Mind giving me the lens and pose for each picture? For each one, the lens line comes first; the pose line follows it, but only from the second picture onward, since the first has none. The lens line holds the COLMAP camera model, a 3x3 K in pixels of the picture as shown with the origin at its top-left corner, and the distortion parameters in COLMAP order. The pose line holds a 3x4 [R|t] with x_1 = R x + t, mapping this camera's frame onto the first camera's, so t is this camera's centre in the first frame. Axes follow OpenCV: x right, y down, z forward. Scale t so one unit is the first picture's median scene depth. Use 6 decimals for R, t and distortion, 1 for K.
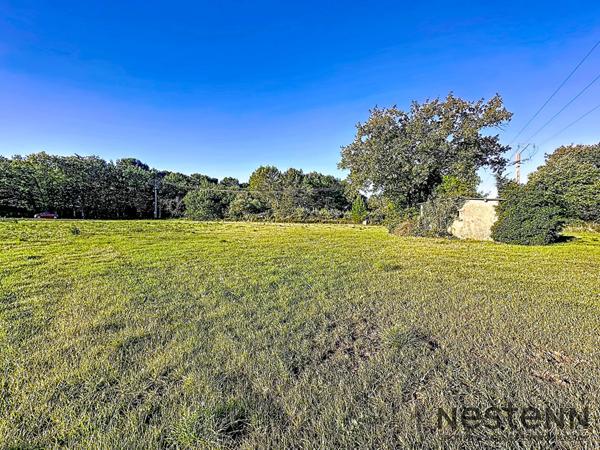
lens RADIAL K [[240.0, 0, 302.7], [0, 240.0, 221.2], [0, 0, 1]] dist [-0.007433, 0.000354]
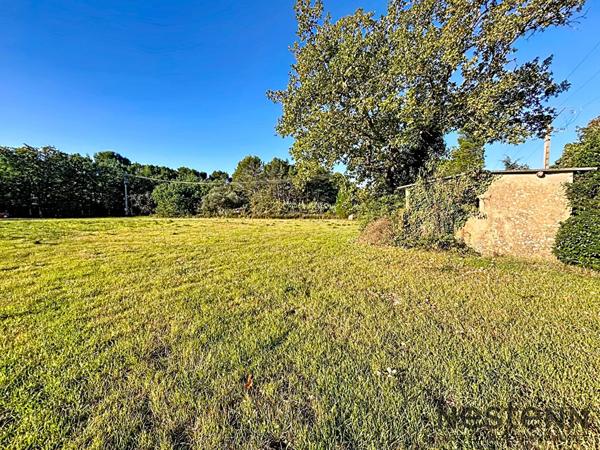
lens RADIAL K [[240.0, 0, 297.1], [0, 240.0, 227.7], [0, 0, 1]] dist [-0.007433, 0.000354]
pose [[0.999783, -0.013220, -0.016123, 0.065360], [0.014017, 0.998634, 0.050344, -0.002721], [0.015436, -0.050559, 0.998602, 0.115323]]
